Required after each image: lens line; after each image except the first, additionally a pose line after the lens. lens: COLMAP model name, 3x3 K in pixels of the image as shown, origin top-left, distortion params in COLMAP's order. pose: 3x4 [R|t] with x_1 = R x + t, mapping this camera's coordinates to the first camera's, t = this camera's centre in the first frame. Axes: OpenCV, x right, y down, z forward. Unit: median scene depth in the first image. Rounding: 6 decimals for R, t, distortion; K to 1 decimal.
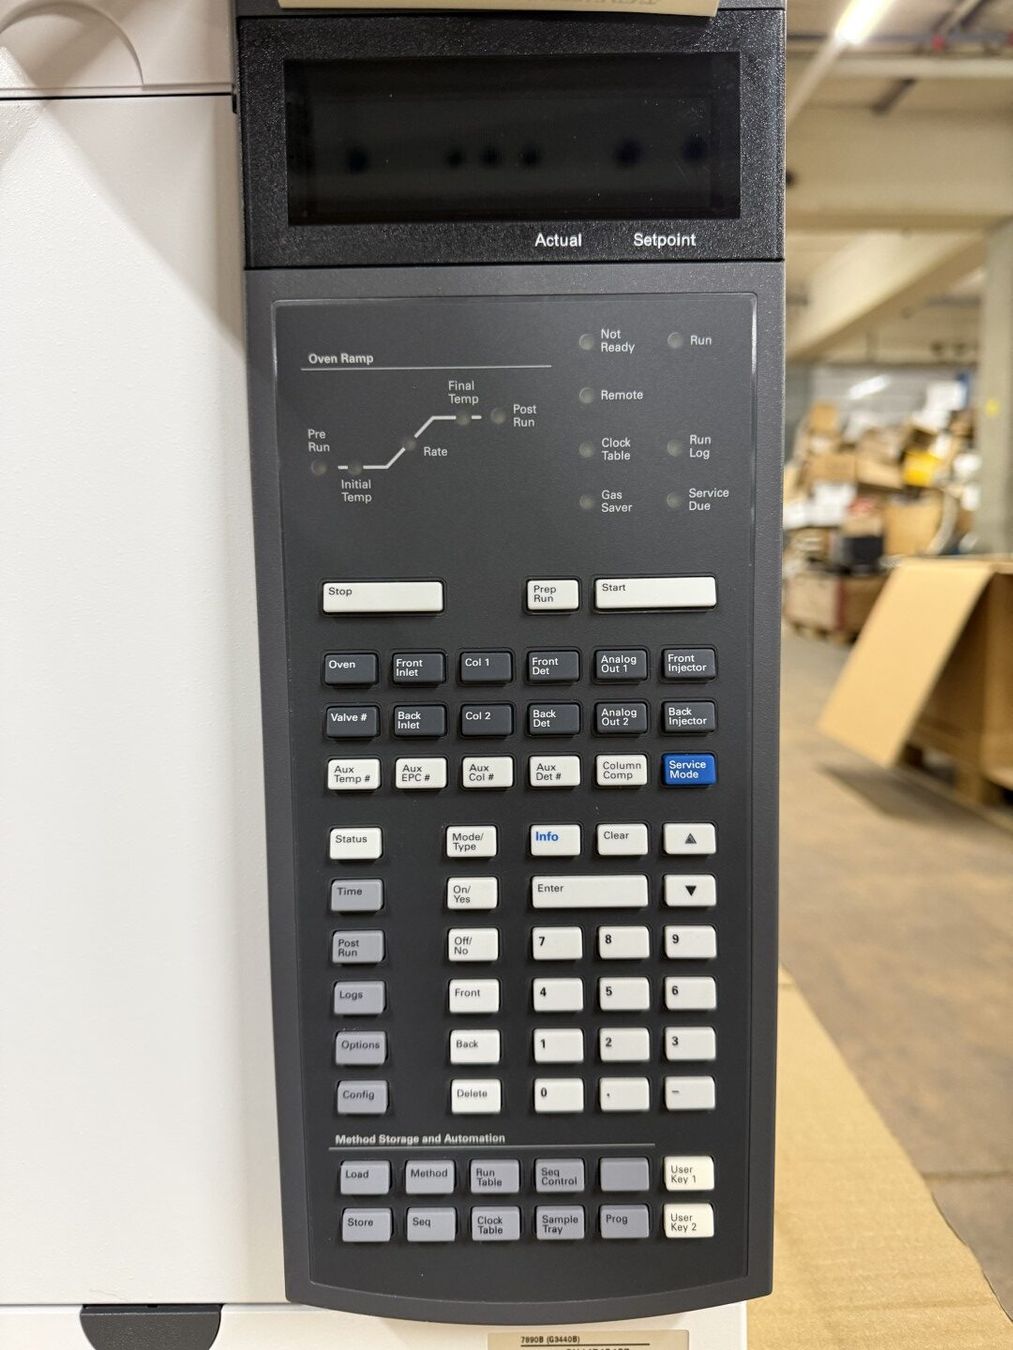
lens RADIAL K [[948.9, 0, 506.5], [0, 948.9, 668.5], [0, 0, 1]] dist [0.004357, -0.012416]
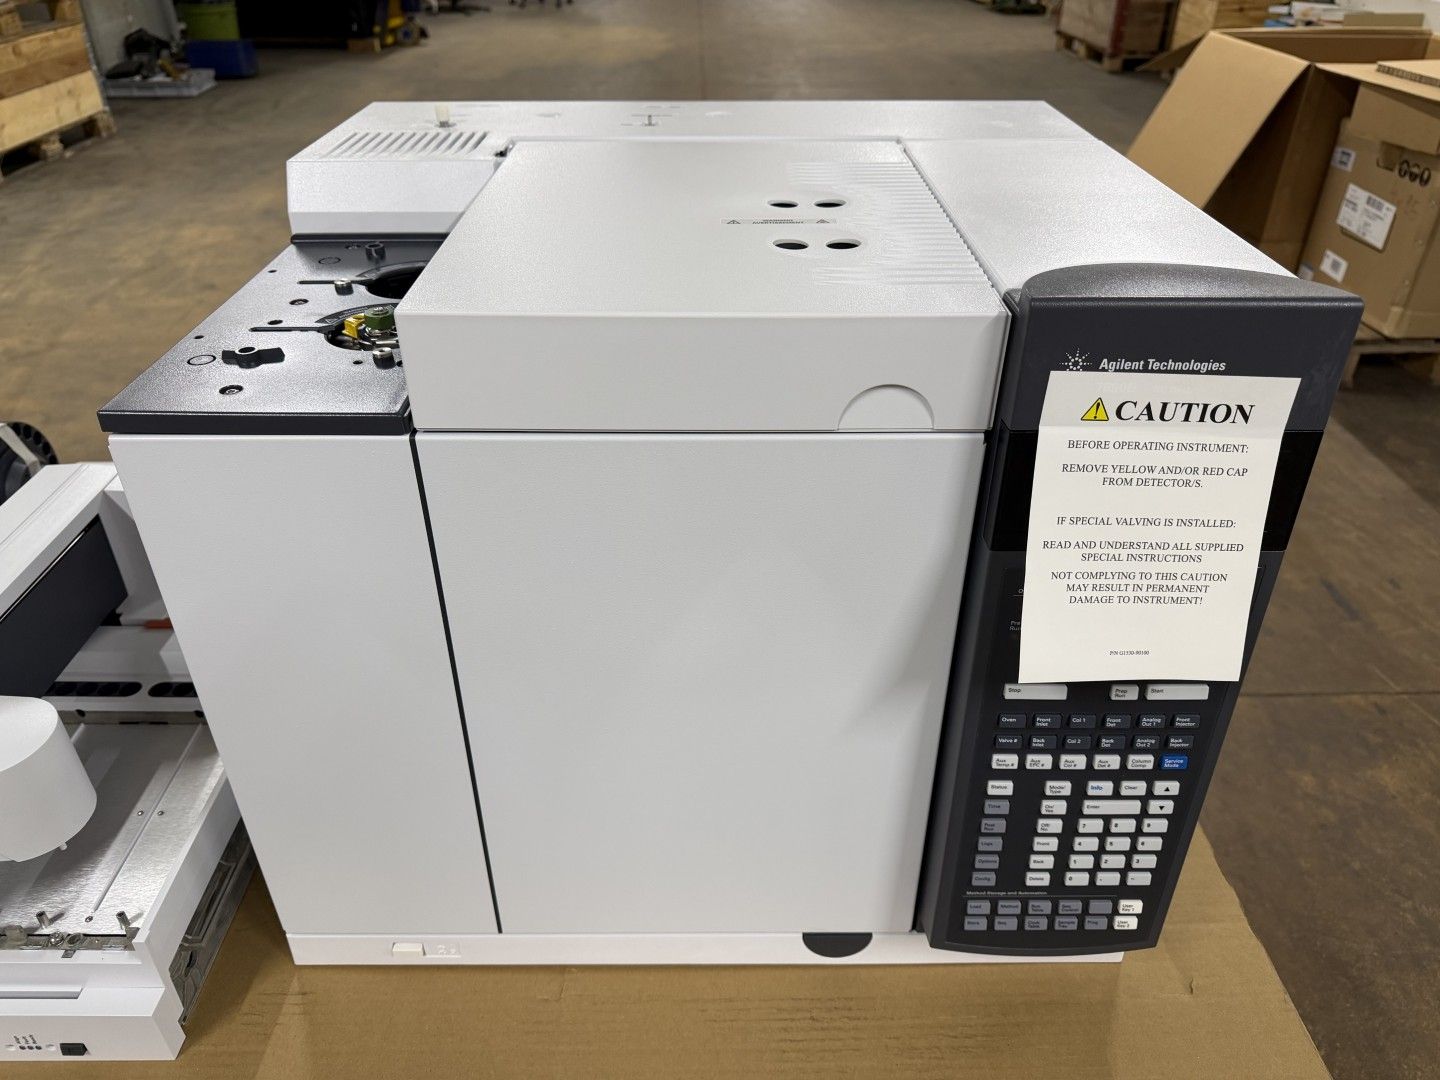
lens RADIAL K [[1012.1, 0, 716.5], [0, 1012.1, 545.7], [0, 0, 1]] dist [0.004357, -0.012416]
pose [[0.999923, 0.011693, 0.004195, -0.776006], [-0.012349, 0.898917, 0.437944, -1.211351], [0.001350, -0.437962, 0.898992, -0.706664]]
